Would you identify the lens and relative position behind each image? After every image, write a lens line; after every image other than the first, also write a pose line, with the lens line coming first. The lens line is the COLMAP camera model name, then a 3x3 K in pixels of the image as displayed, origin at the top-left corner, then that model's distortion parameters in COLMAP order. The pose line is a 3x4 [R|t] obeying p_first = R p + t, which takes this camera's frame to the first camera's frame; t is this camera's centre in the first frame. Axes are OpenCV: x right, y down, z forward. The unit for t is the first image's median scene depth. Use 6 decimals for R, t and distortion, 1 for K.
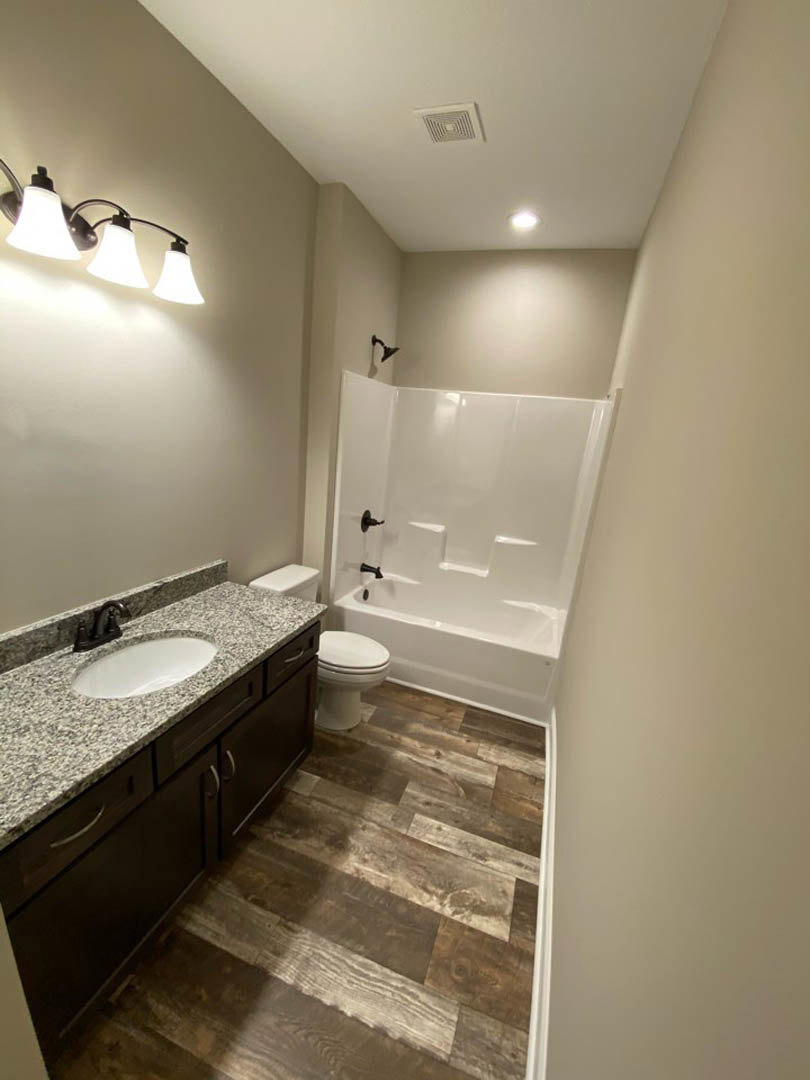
lens RADIAL K [[435.8, 0, 408.6], [0, 435.8, 538.6], [0, 0, 1]] dist [0.032673, -0.028178]
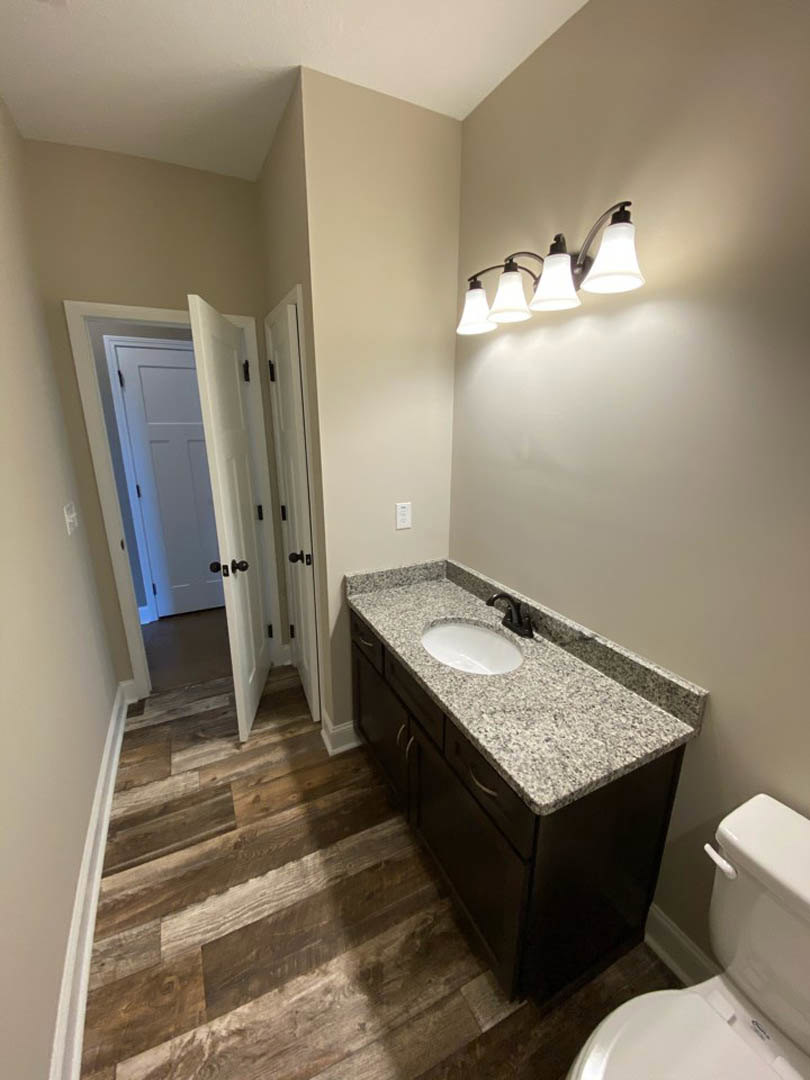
lens RADIAL K [[440.8, 0, 406.9], [0, 440.8, 539.6], [0, 0, 1]] dist [0.022897, -0.020794]
pose [[-0.694240, 0.093052, -0.713703, 0.284623], [-0.250022, 0.898677, 0.360372, -0.293872], [0.674922, 0.428626, -0.600633, 1.235812]]
